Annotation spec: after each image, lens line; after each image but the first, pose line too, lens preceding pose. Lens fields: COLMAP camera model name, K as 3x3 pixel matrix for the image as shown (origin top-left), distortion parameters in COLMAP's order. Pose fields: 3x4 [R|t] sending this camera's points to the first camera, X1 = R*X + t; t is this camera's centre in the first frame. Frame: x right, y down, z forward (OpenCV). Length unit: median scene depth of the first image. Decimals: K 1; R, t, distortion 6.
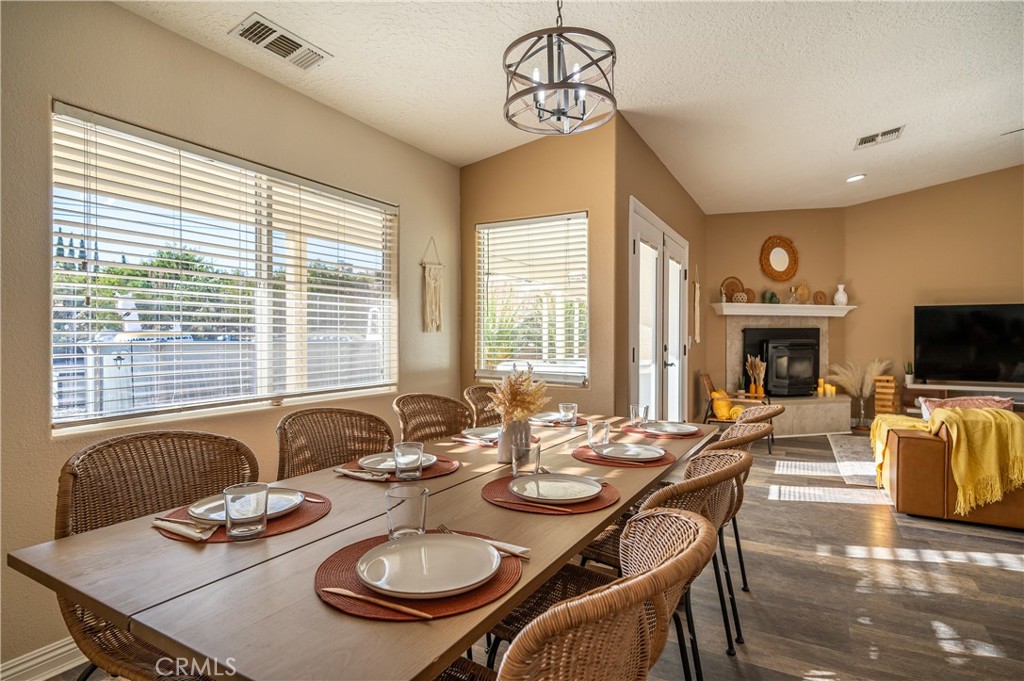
lens RADIAL K [[529.3, 0, 516.8], [0, 529.3, 341.8], [0, 0, 1]] dist [0.000425, 0.000331]
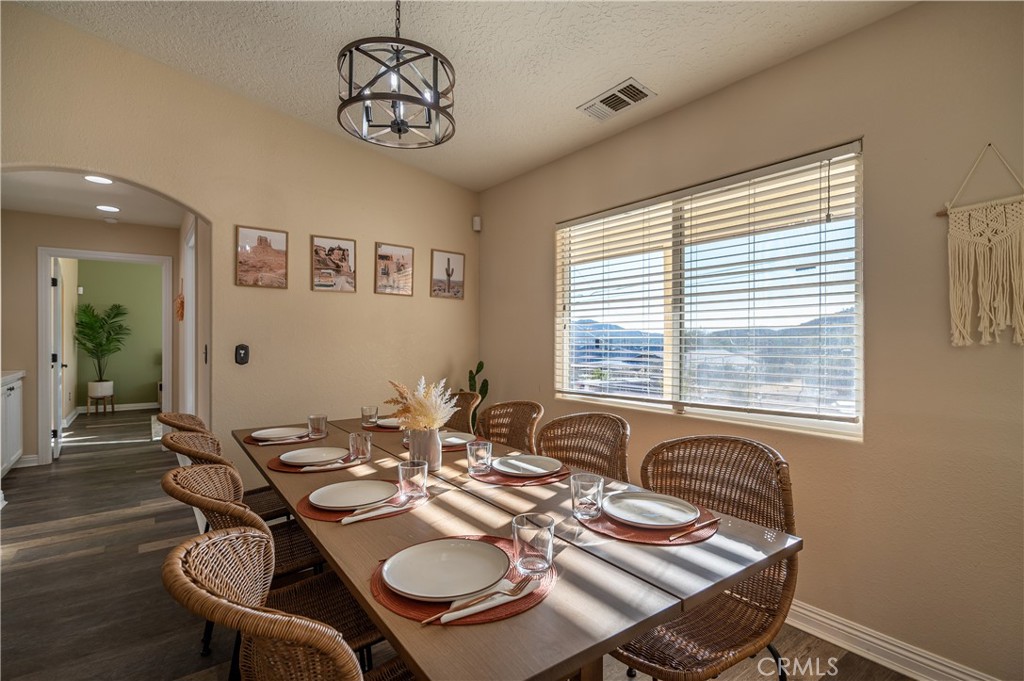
lens RADIAL K [[493.0, 0, 511.6], [0, 493.0, 336.9], [0, 0, 1]] dist [0.009154, -0.000145]
pose [[-0.413178, -0.002963, -0.910646, 0.238169], [-0.015798, 0.999868, 0.003915, -0.013147], [0.910513, 0.016004, -0.413170, 0.455284]]
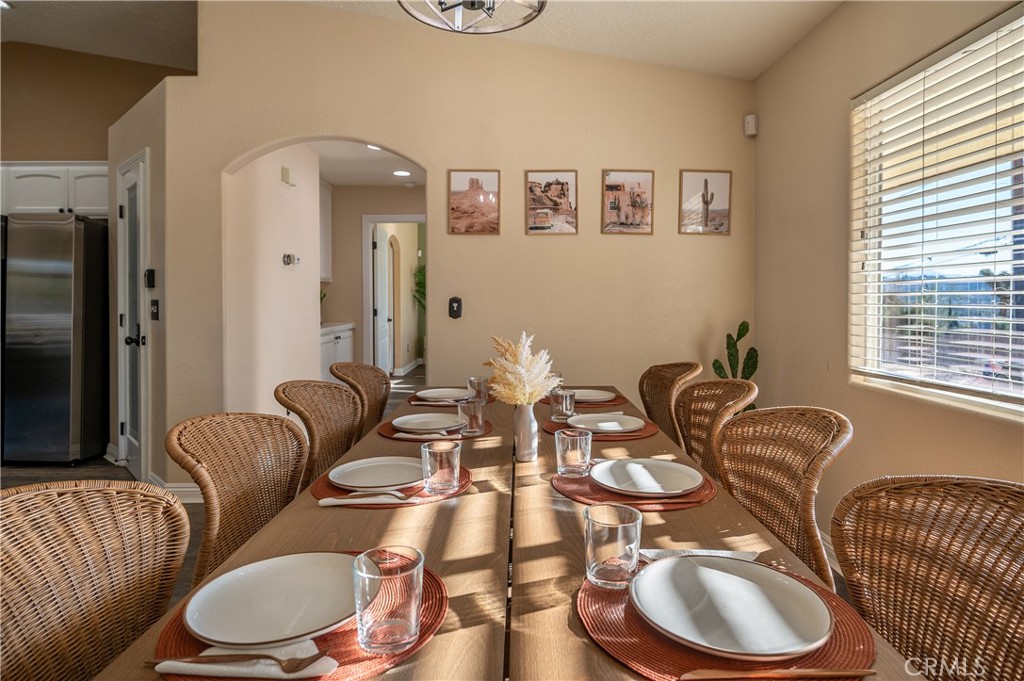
lens RADIAL K [[583.8, 0, 515.7], [0, 583.8, 308.7], [0, 0, 1]] dist [0.001343, -0.001875]
pose [[-0.869163, 0.011383, -0.494395, 0.125328], [-0.004515, 0.999511, 0.030950, -0.006025], [0.494505, 0.029133, -0.868686, 0.505639]]
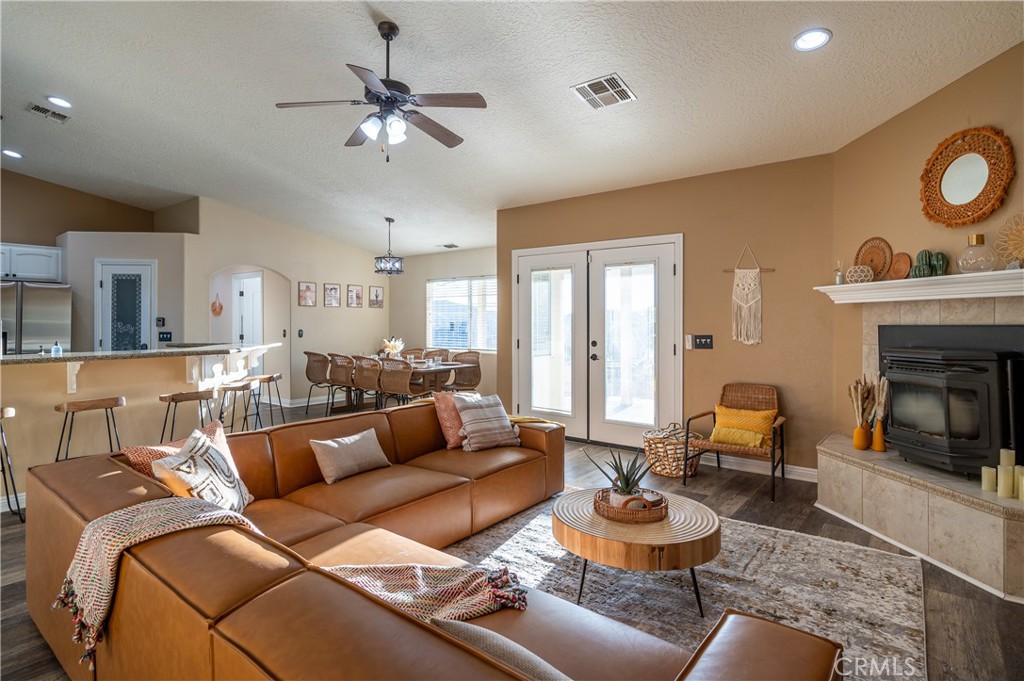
lens RADIAL K [[529.3, 0, 487.7], [0, 529.3, 316.8], [0, 0, 1]] dist [0.000425, 0.000331]
pose [[-0.187931, -0.011479, -0.982115, 1.062059], [-0.013385, 0.999869, -0.009125, -0.024359], [0.982091, 0.011431, -0.188060, 0.695771]]
